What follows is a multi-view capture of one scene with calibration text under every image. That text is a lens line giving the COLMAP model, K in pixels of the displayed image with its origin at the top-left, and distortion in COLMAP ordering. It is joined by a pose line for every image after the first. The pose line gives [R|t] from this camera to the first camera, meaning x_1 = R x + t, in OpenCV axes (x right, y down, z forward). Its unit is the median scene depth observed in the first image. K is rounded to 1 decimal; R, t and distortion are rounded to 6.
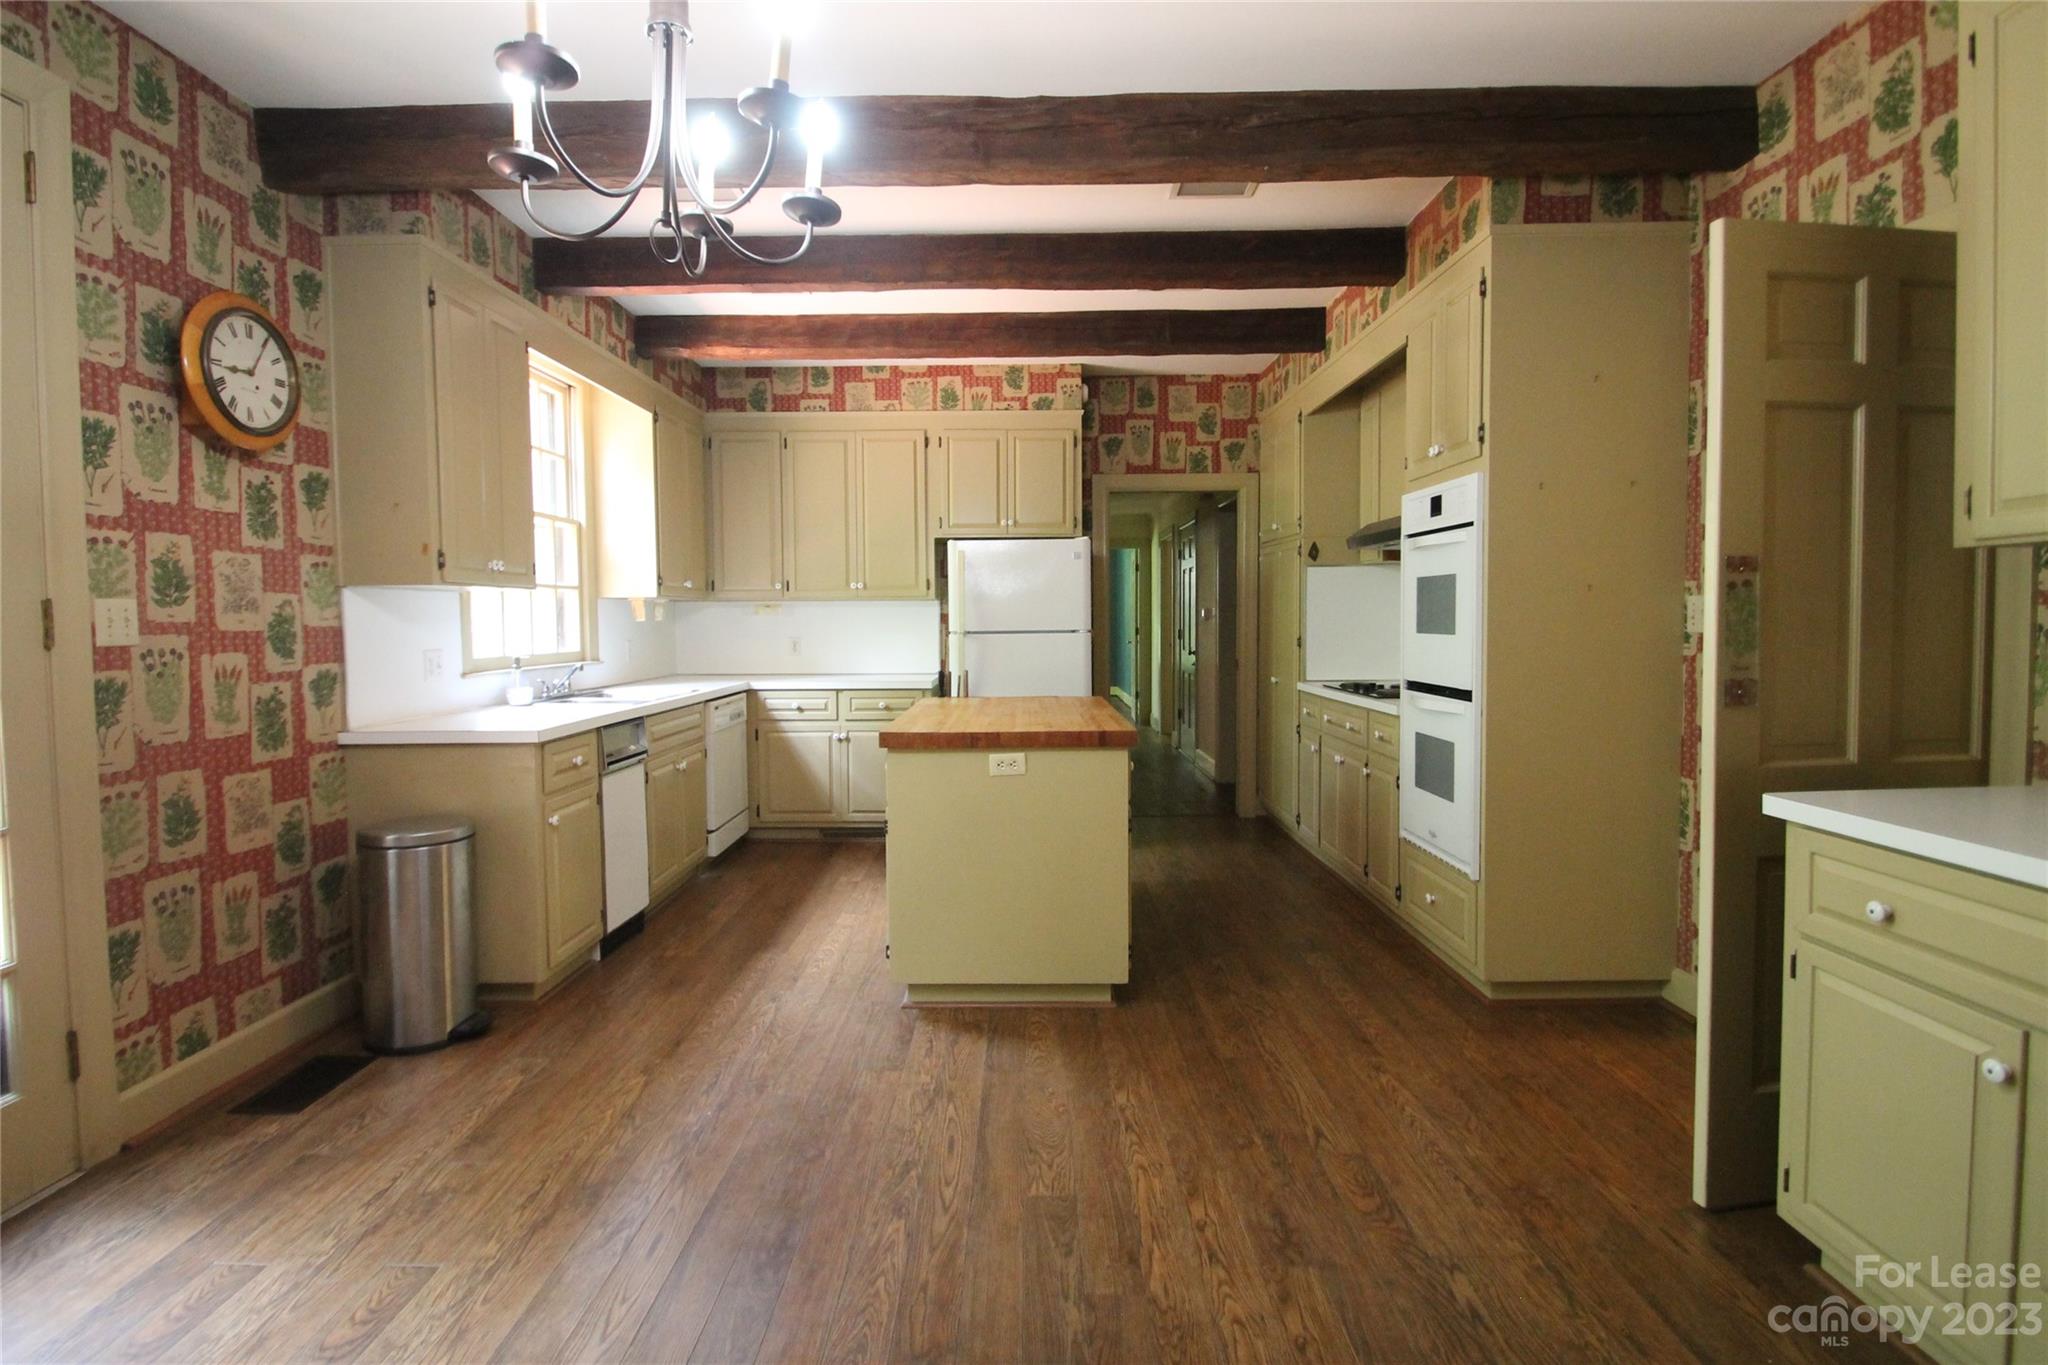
lens RADIAL K [[964.0, 0, 1011.9], [0, 964.0, 657.9], [0, 0, 1]] dist [0.008085, -0.011261]
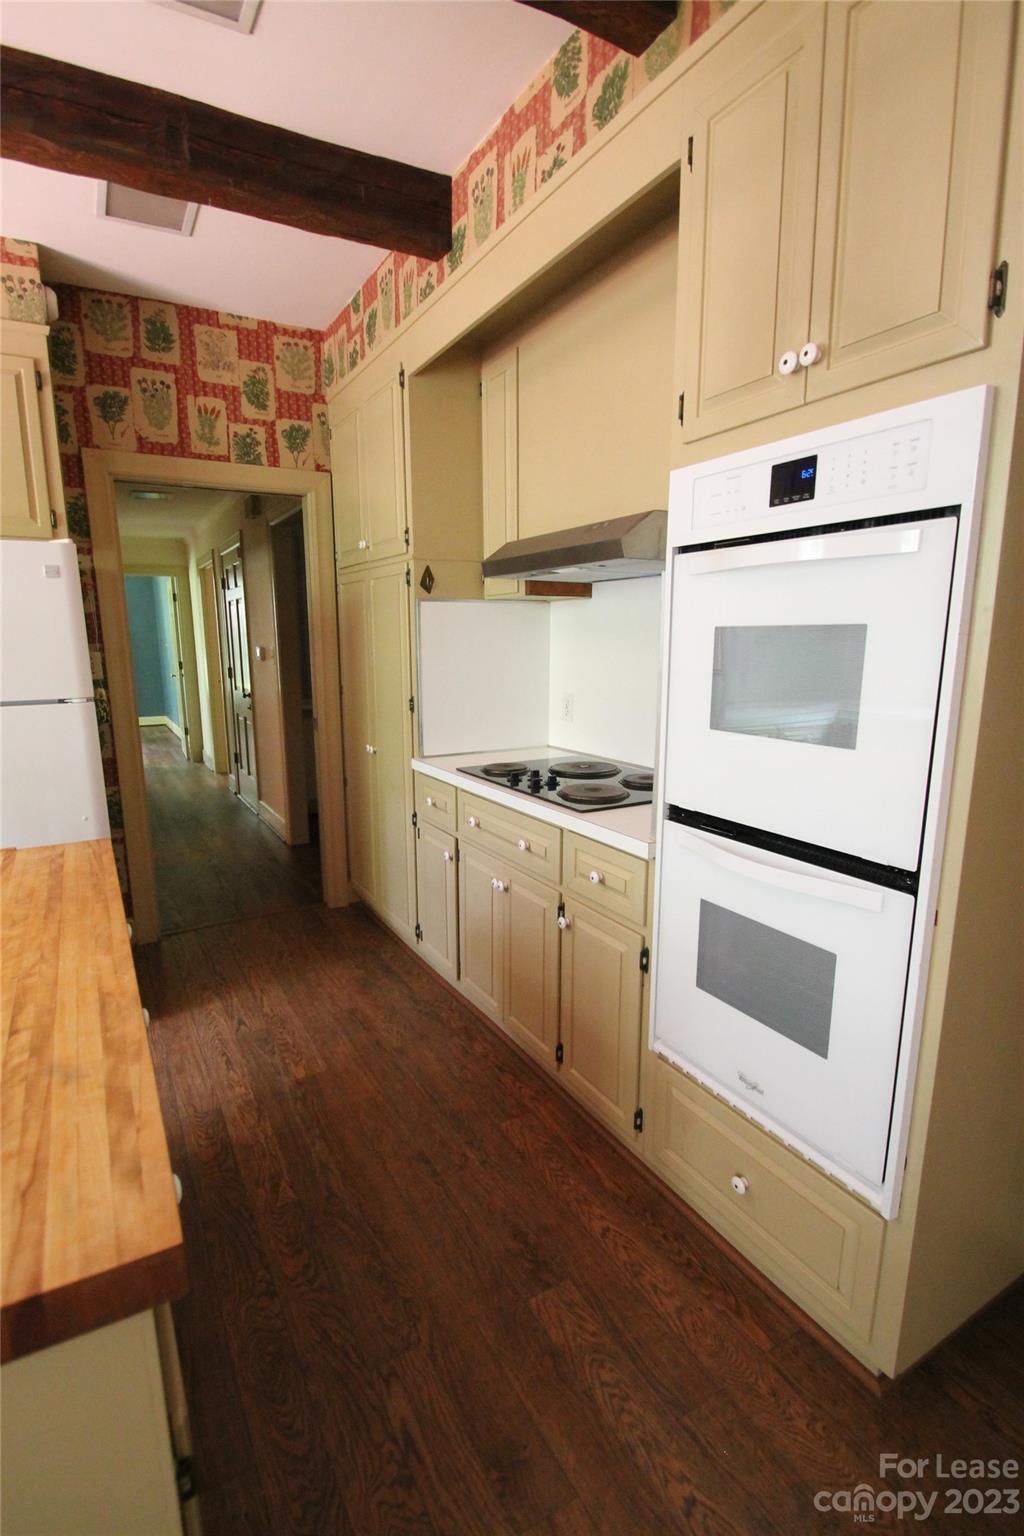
lens RADIAL K [[723.0, 0, 487.2], [0, 723.0, 778.8], [0, 0, 1]] dist [0.008085, -0.011261]
pose [[0.867472, -0.095824, 0.488171, 0.061679], [0.022953, 0.987938, 0.153137, -0.038080], [-0.496957, -0.121637, 0.859208, 0.418647]]
